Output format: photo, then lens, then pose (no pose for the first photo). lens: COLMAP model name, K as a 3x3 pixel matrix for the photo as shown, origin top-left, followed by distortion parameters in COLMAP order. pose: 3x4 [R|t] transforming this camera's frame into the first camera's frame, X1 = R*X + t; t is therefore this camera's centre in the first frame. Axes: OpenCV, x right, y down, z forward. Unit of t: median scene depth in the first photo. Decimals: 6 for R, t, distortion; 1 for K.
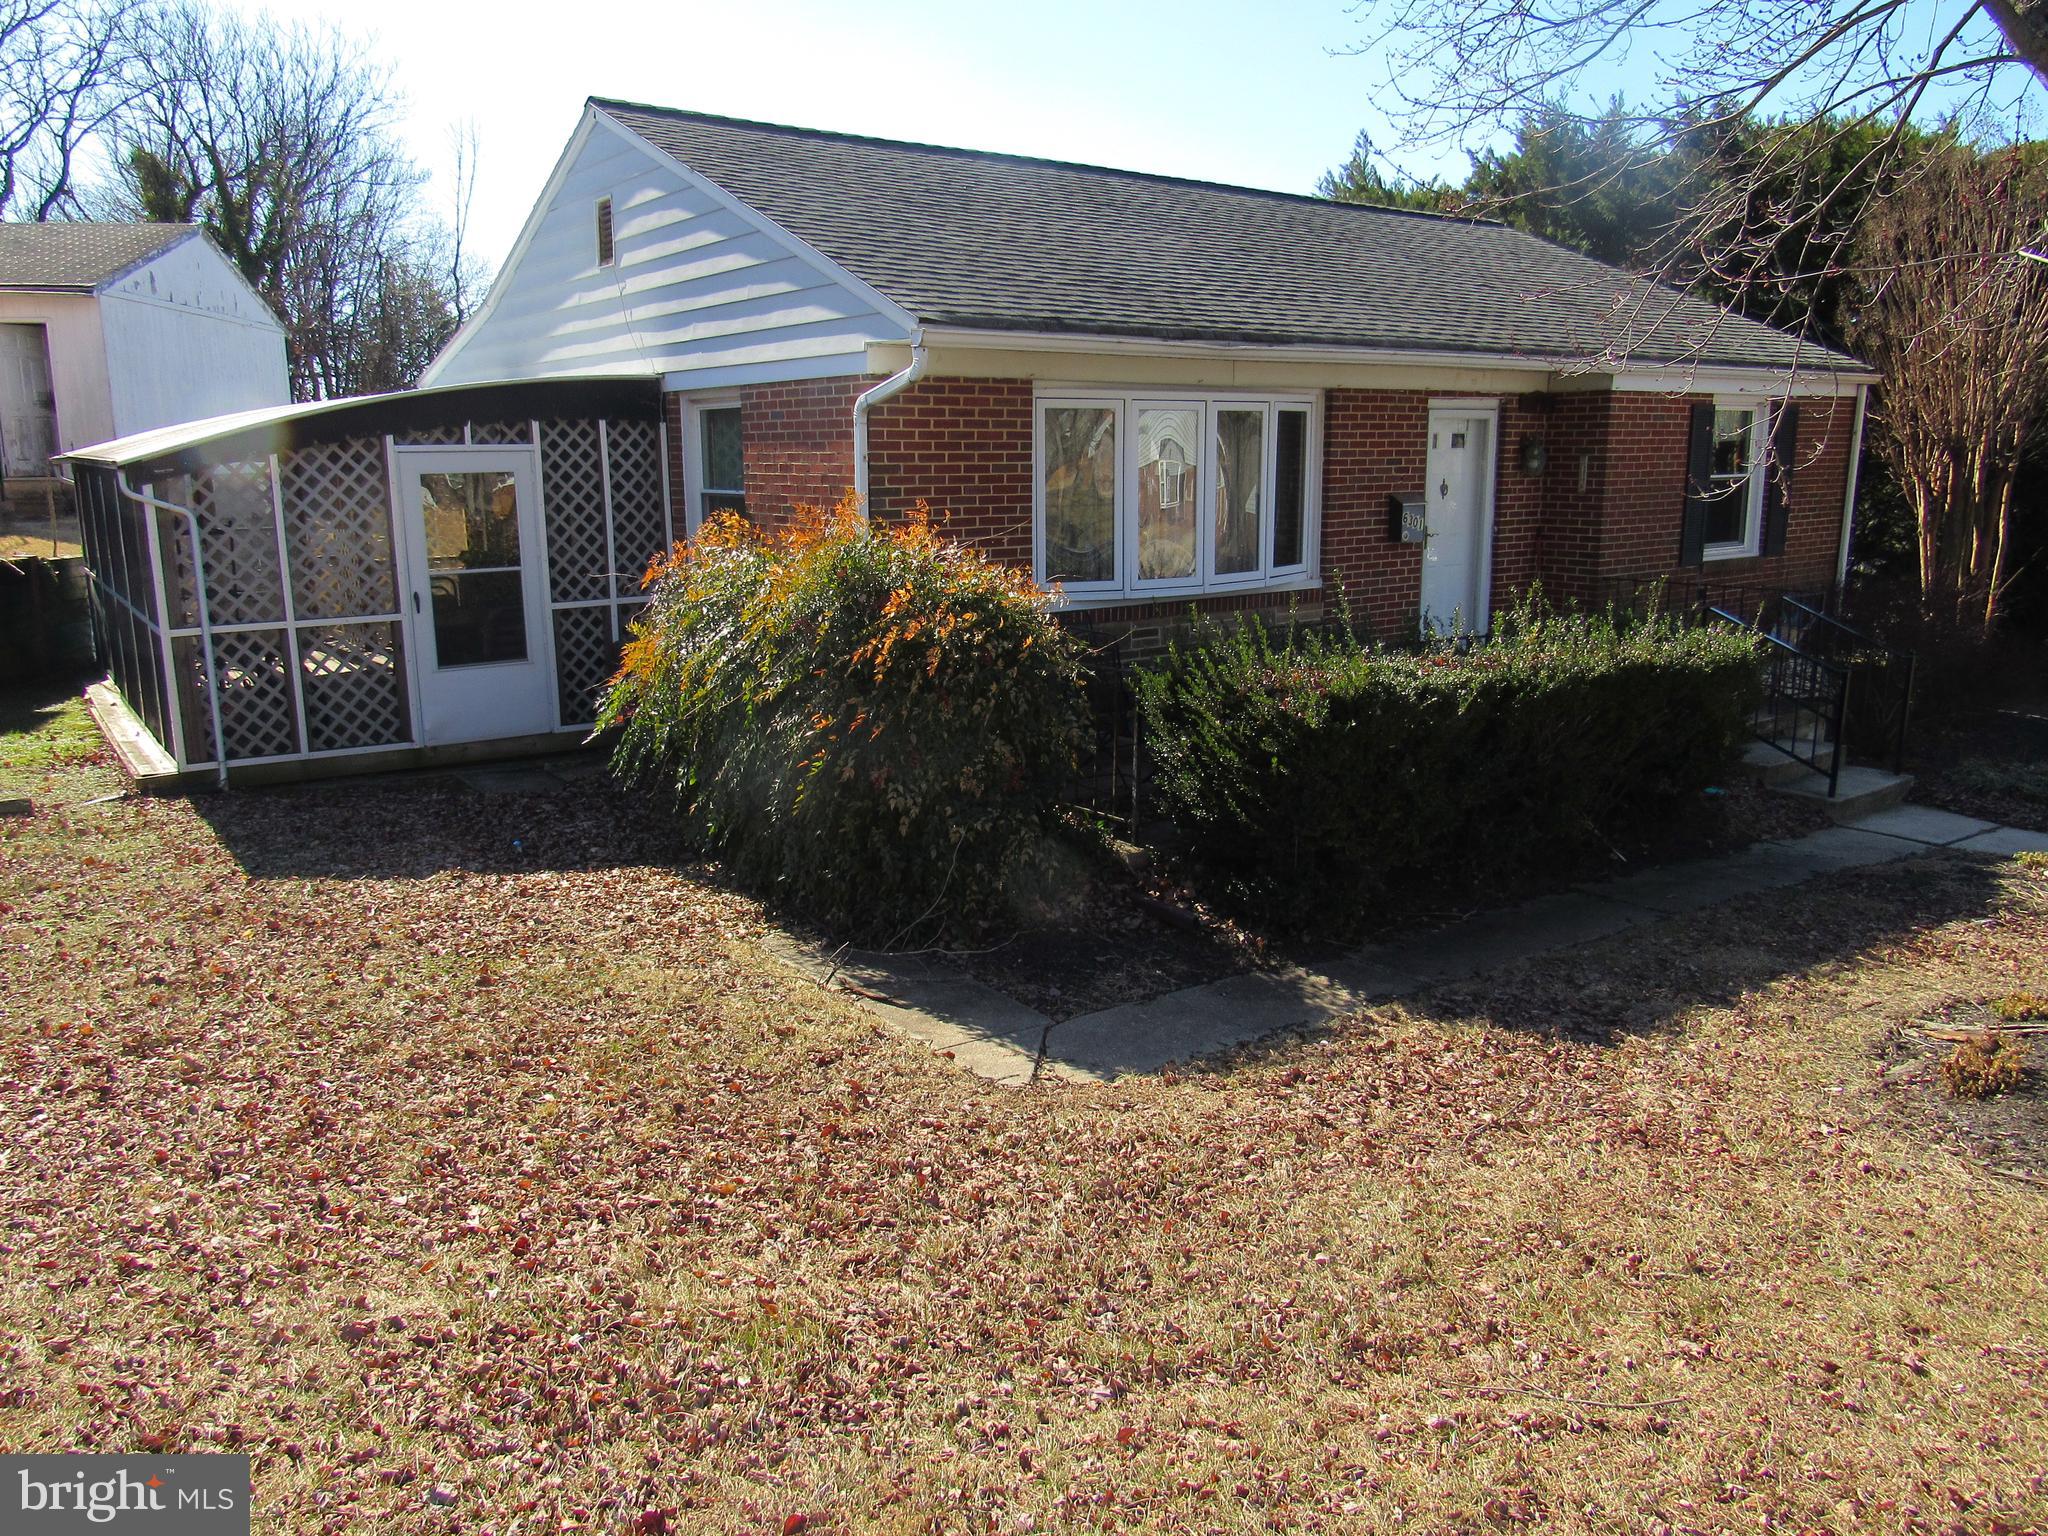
lens RADIAL K [[1468.9, 0, 1022.9], [0, 1468.9, 760.9], [0, 0, 1]] dist [-0.019902, 0.000439]
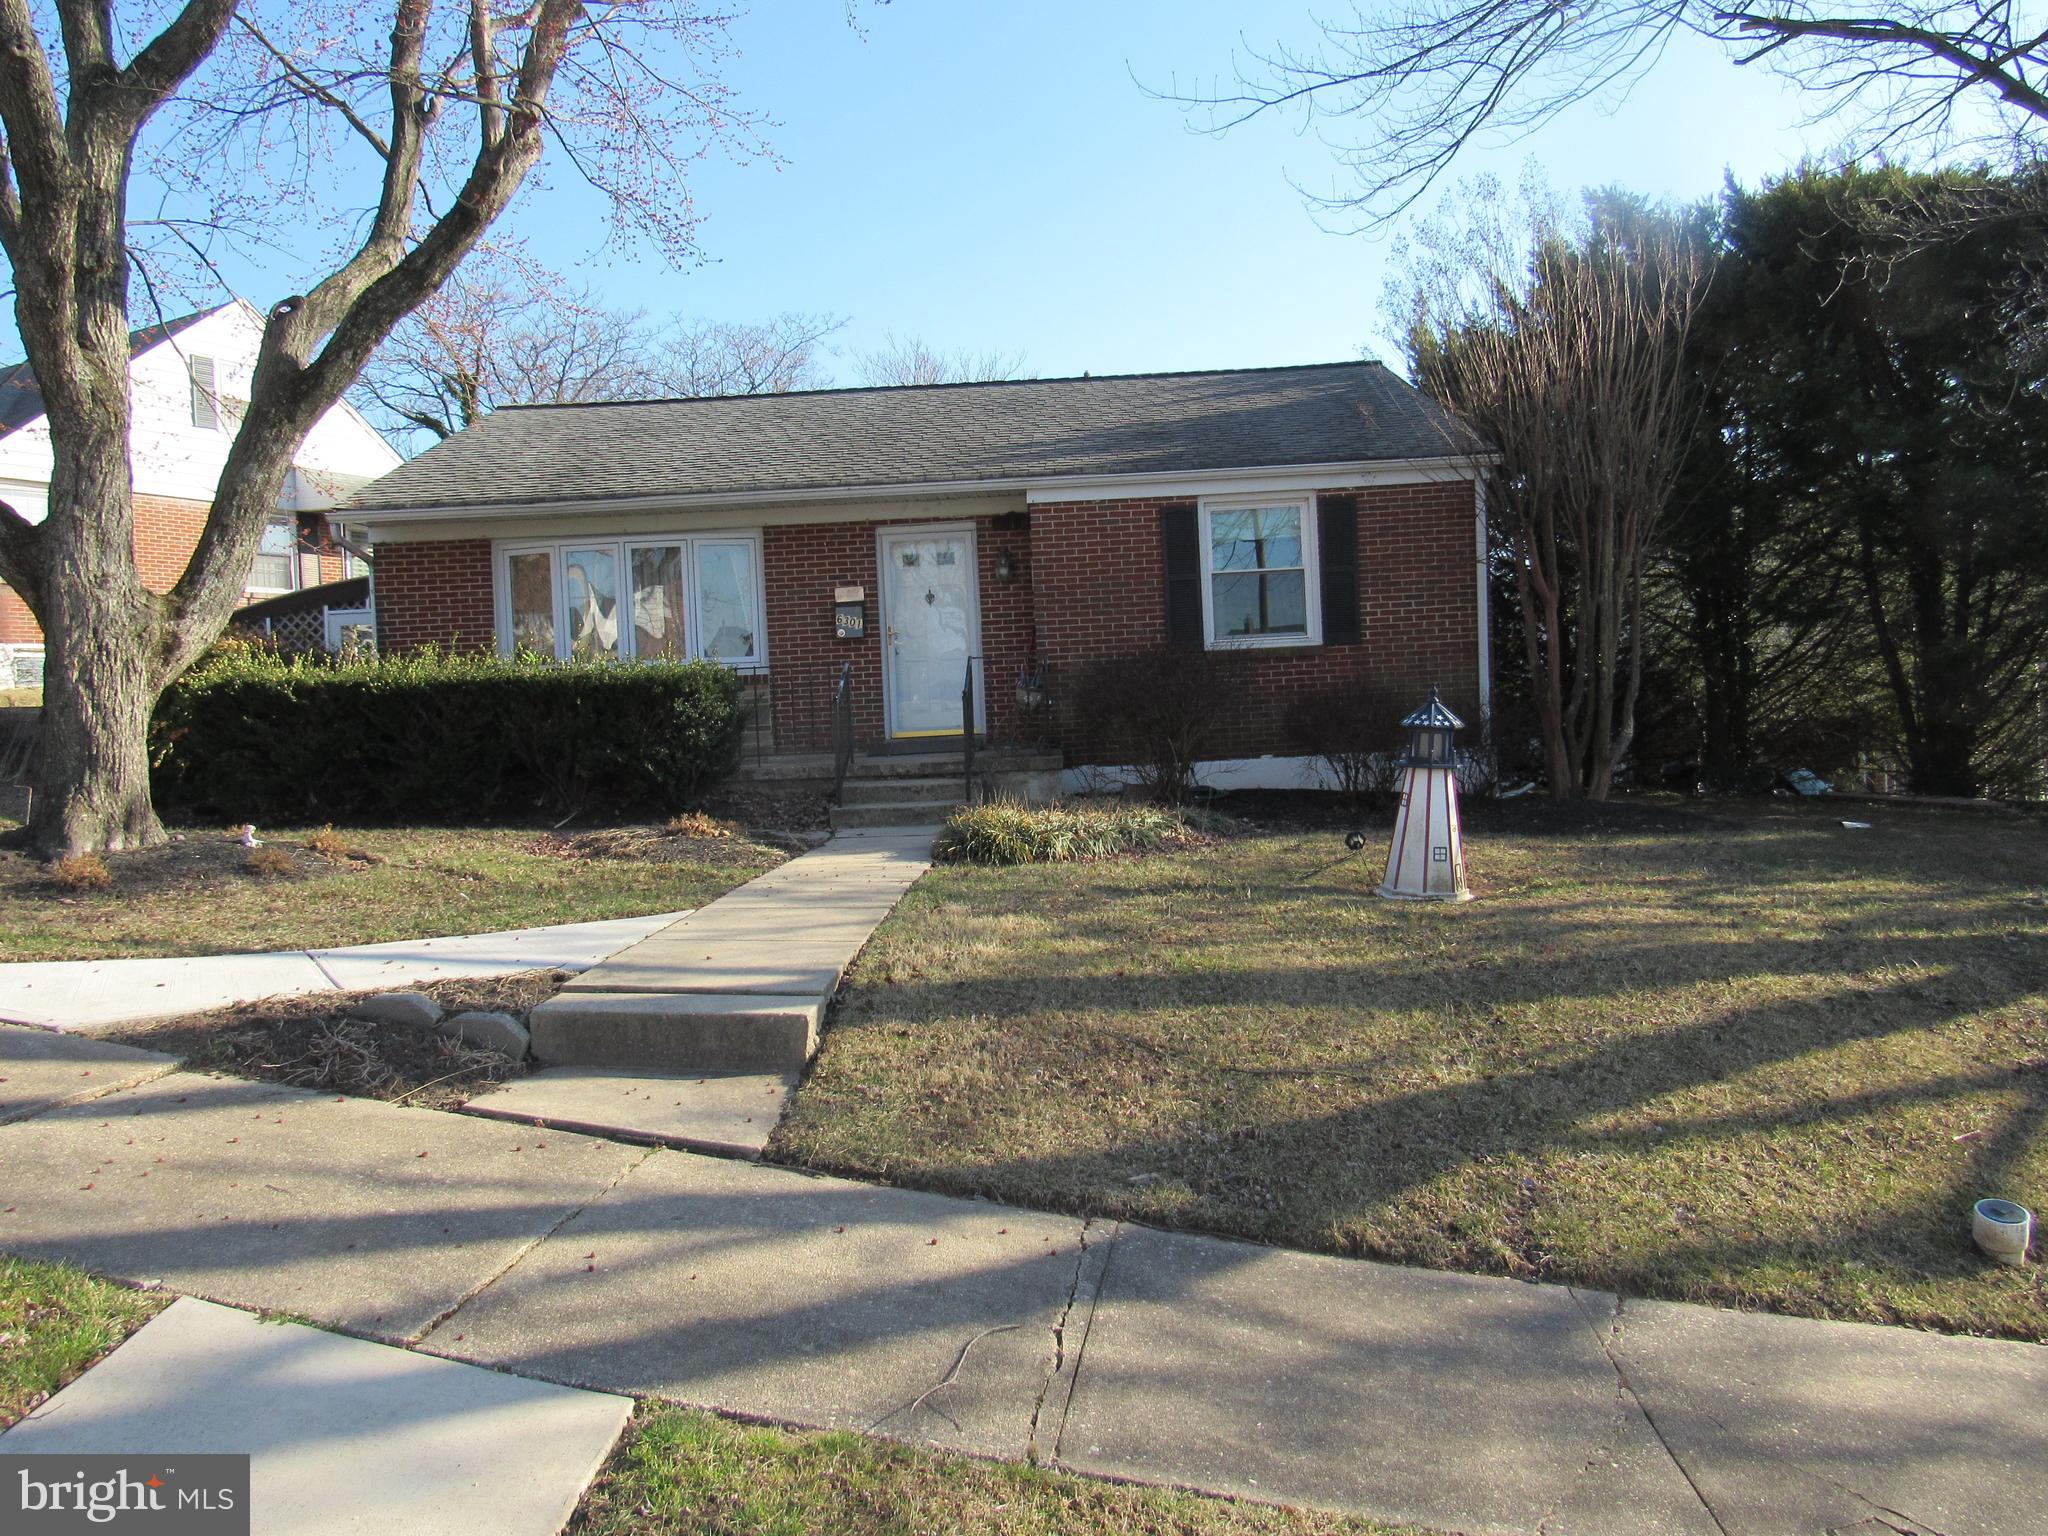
lens RADIAL K [[1468.9, 0, 1022.9], [0, 1468.9, 760.9], [0, 0, 1]] dist [-0.019902, 0.000439]
pose [[0.792294, -0.011415, -0.610032, 1.254727], [-0.092104, 0.986130, -0.138075, 0.126782], [0.603147, 0.165582, 0.780254, 0.128080]]
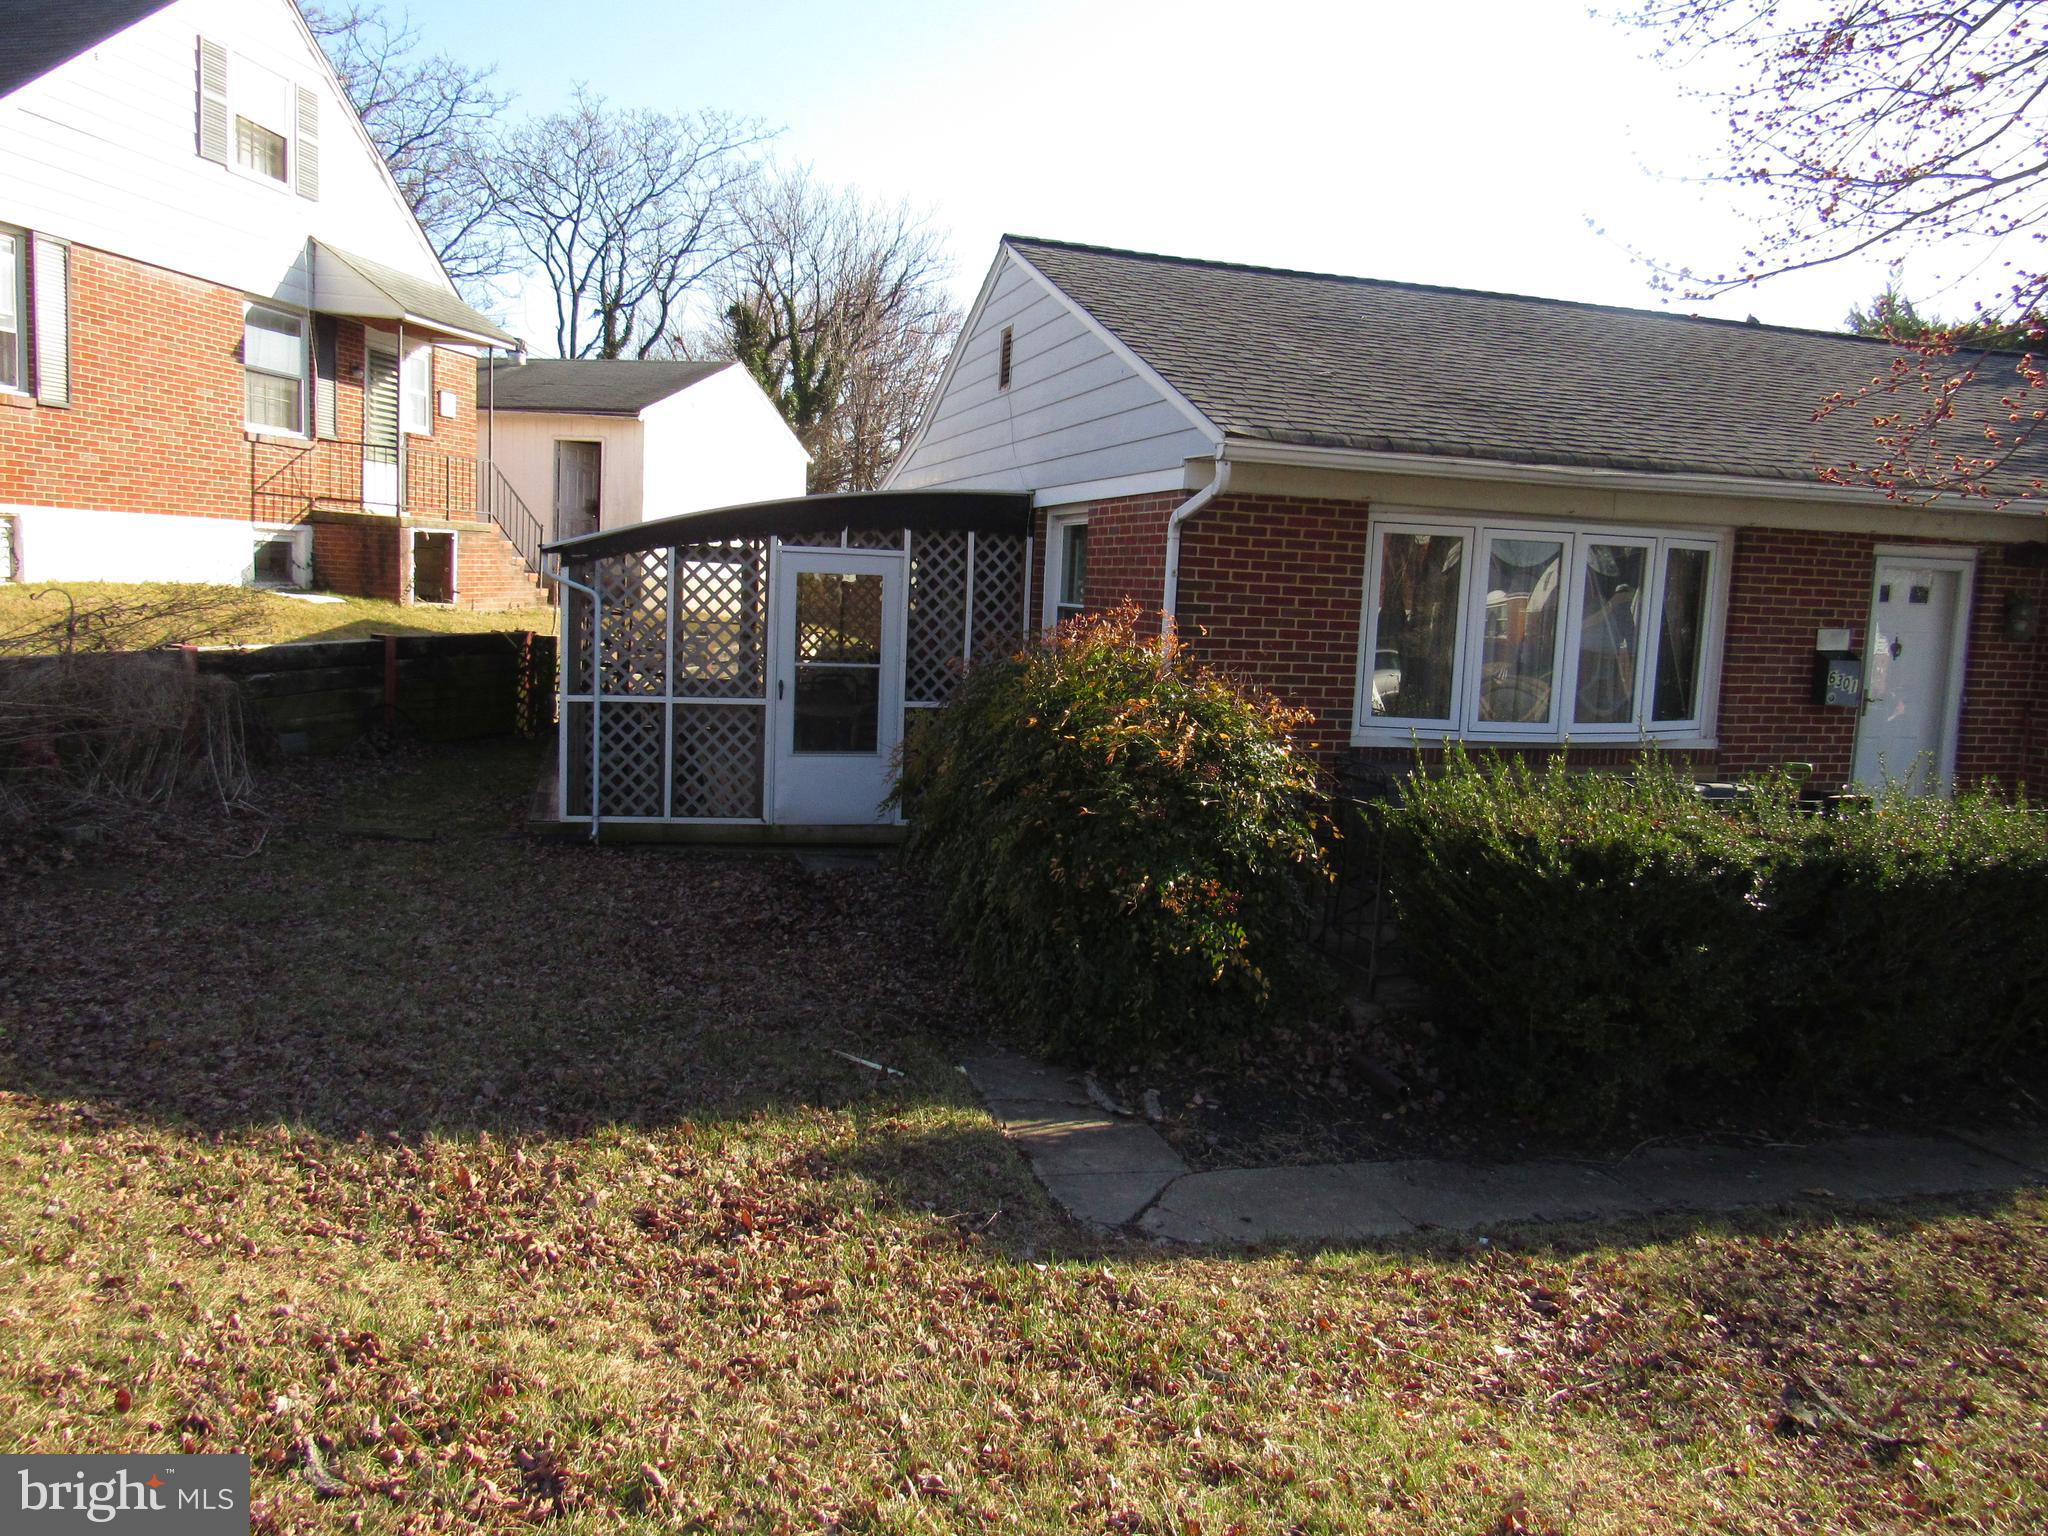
lens RADIAL K [[1468.9, 0, 1022.9], [0, 1468.9, 760.9], [0, 0, 1]] dist [-0.019902, 0.000439]
pose [[0.938985, 0.085926, -0.333053, 0.111129], [-0.116849, 0.990395, -0.073917, 0.002641], [0.323503, 0.108323, 0.940006, 0.044126]]
